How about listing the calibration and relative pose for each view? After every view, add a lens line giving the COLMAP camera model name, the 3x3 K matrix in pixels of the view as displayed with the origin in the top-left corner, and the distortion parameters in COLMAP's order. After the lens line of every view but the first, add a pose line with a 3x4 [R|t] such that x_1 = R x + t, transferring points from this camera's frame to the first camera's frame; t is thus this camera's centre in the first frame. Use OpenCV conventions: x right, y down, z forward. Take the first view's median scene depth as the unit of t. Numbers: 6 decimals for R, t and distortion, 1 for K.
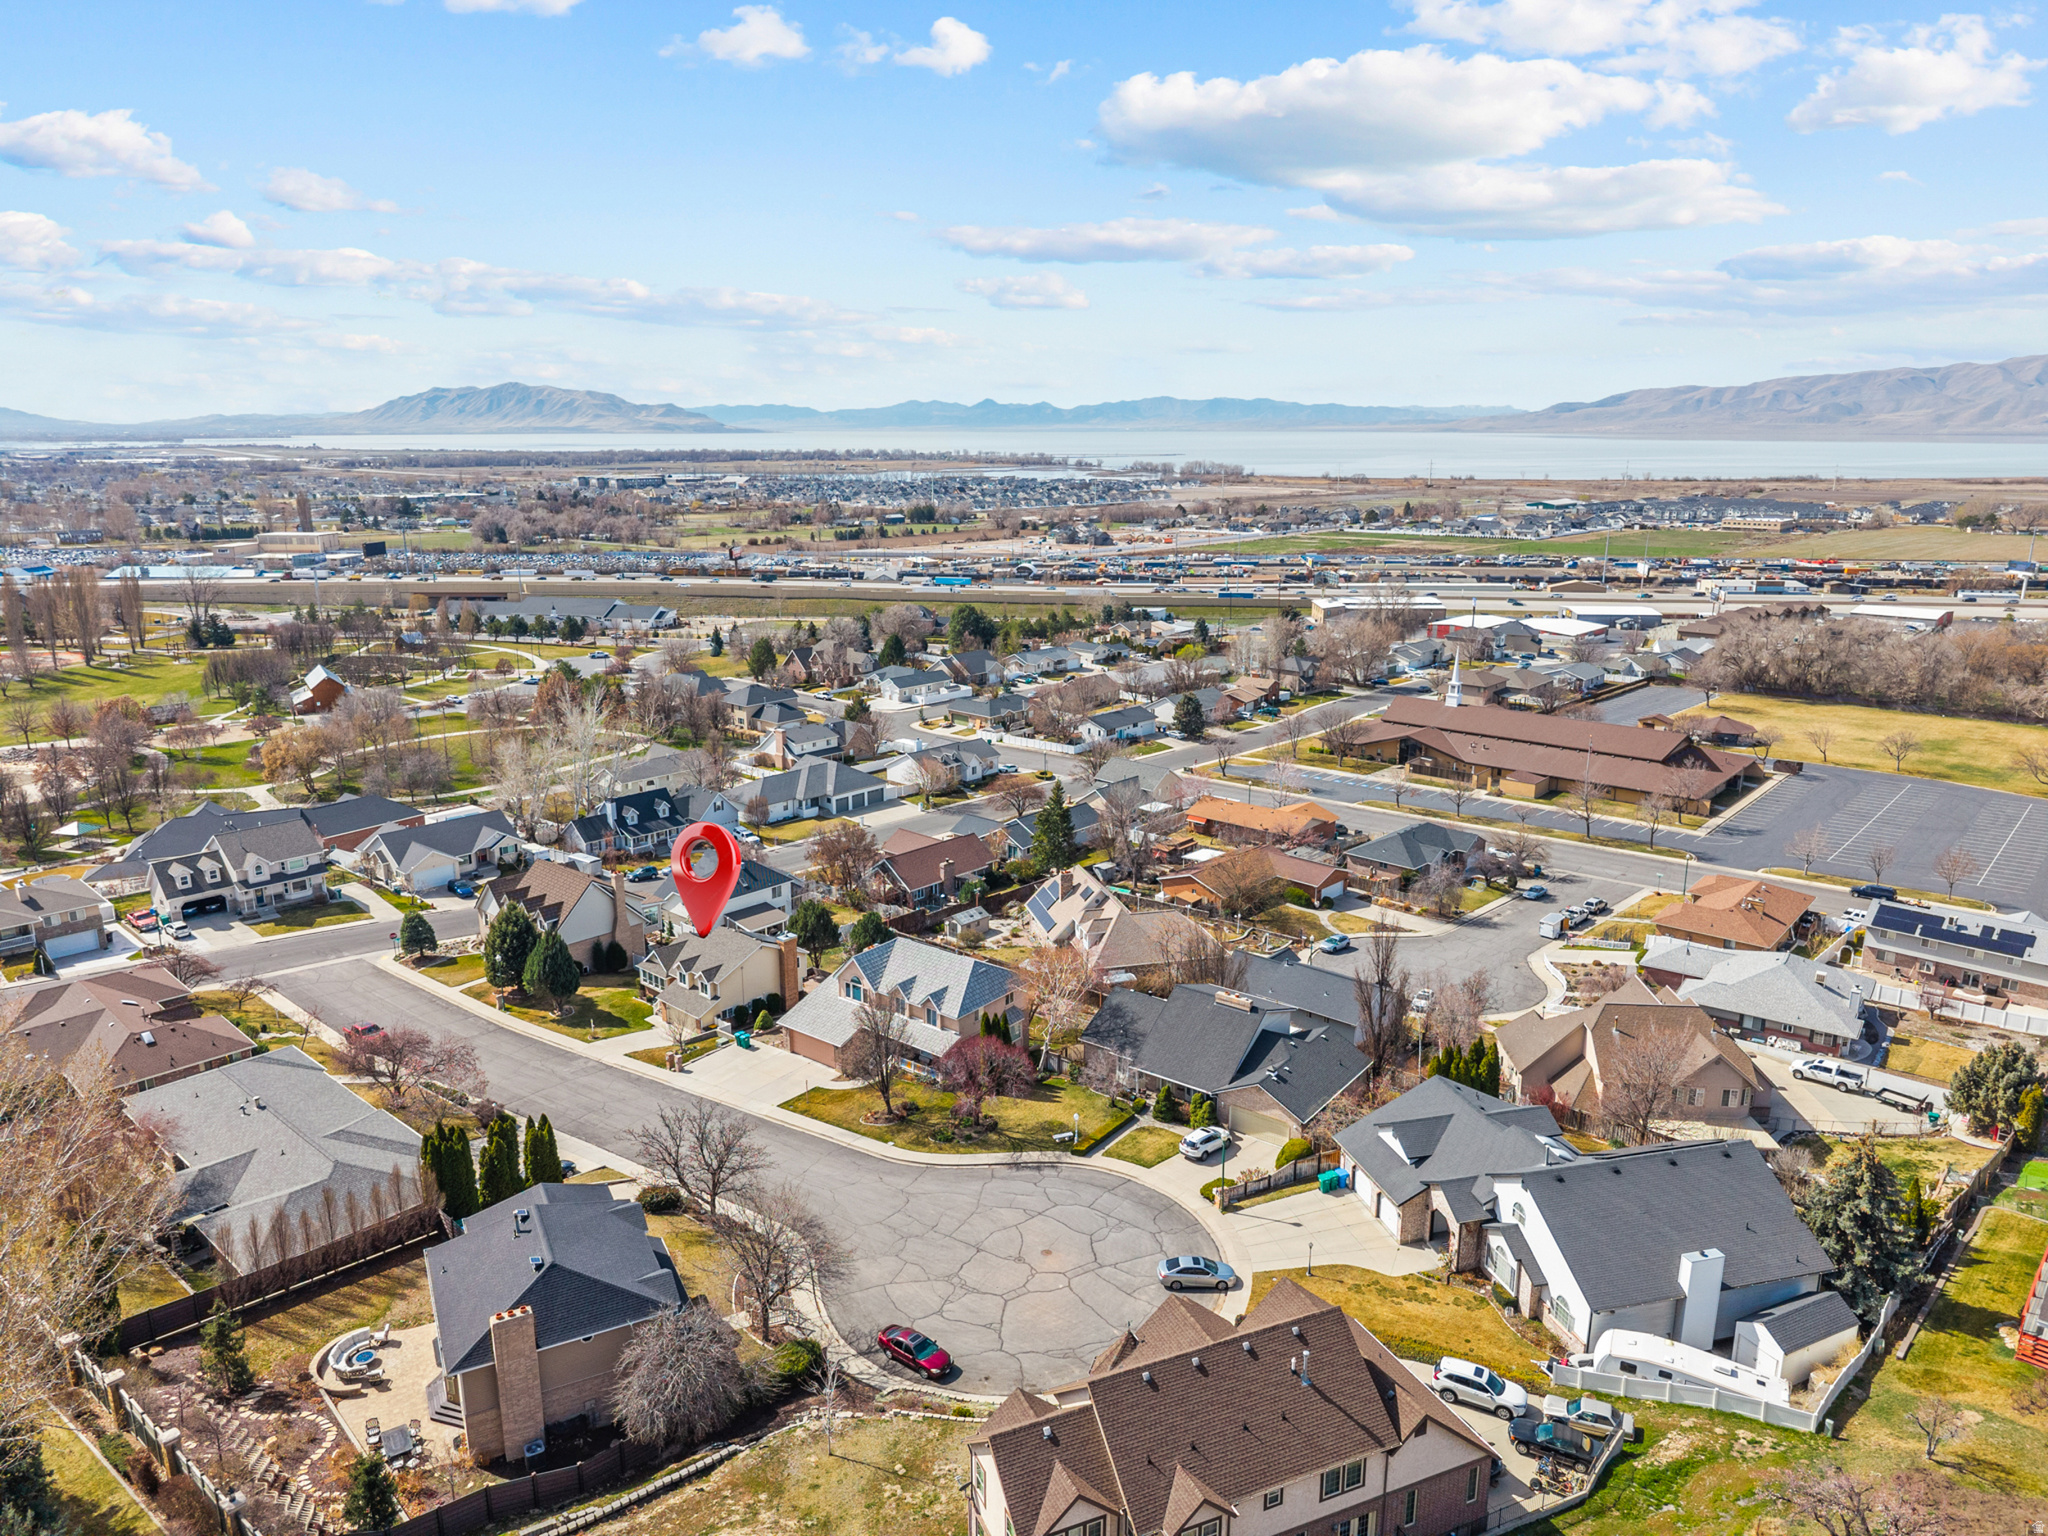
lens RADIAL K [[1352.4, 0, 1024.0], [0, 1352.4, 768.0], [0, 0, 1]] dist [-0.002335, 0.000145]
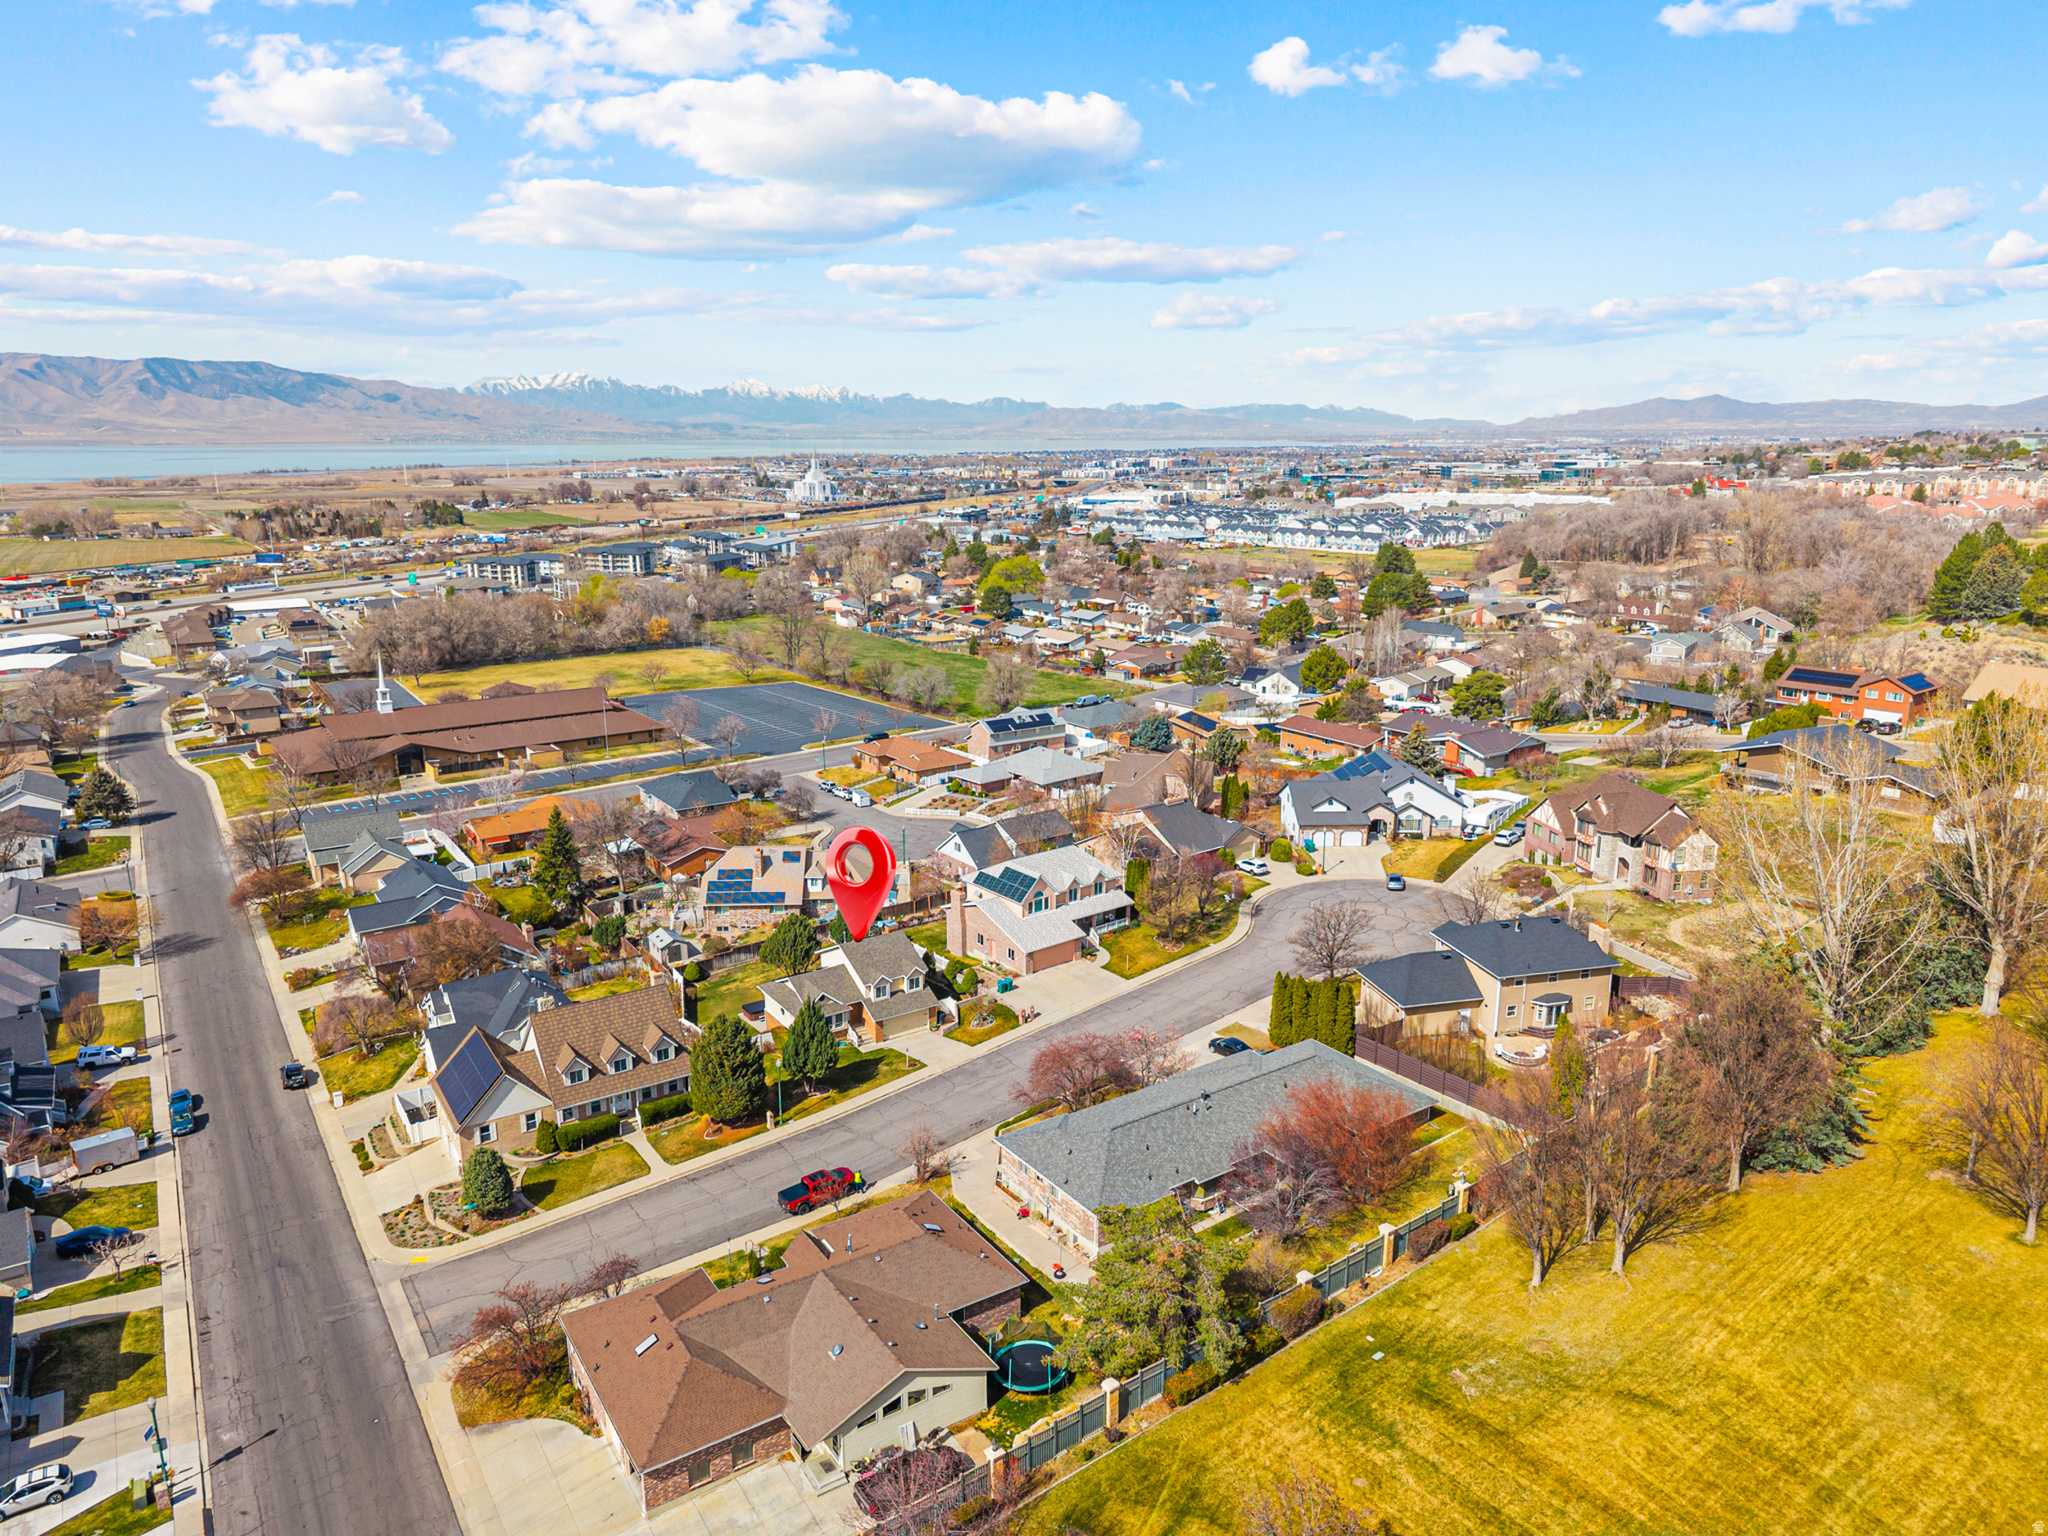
lens RADIAL K [[1352.4, 0, 1024.0], [0, 1352.4, 768.0], [0, 0, 1]] dist [-0.002335, 0.000145]
pose [[0.252659, -0.238692, 0.937651, -1.042822], [0.244022, 0.953486, 0.176969, -0.143301], [-0.936278, 0.184094, 0.299153, 0.528728]]
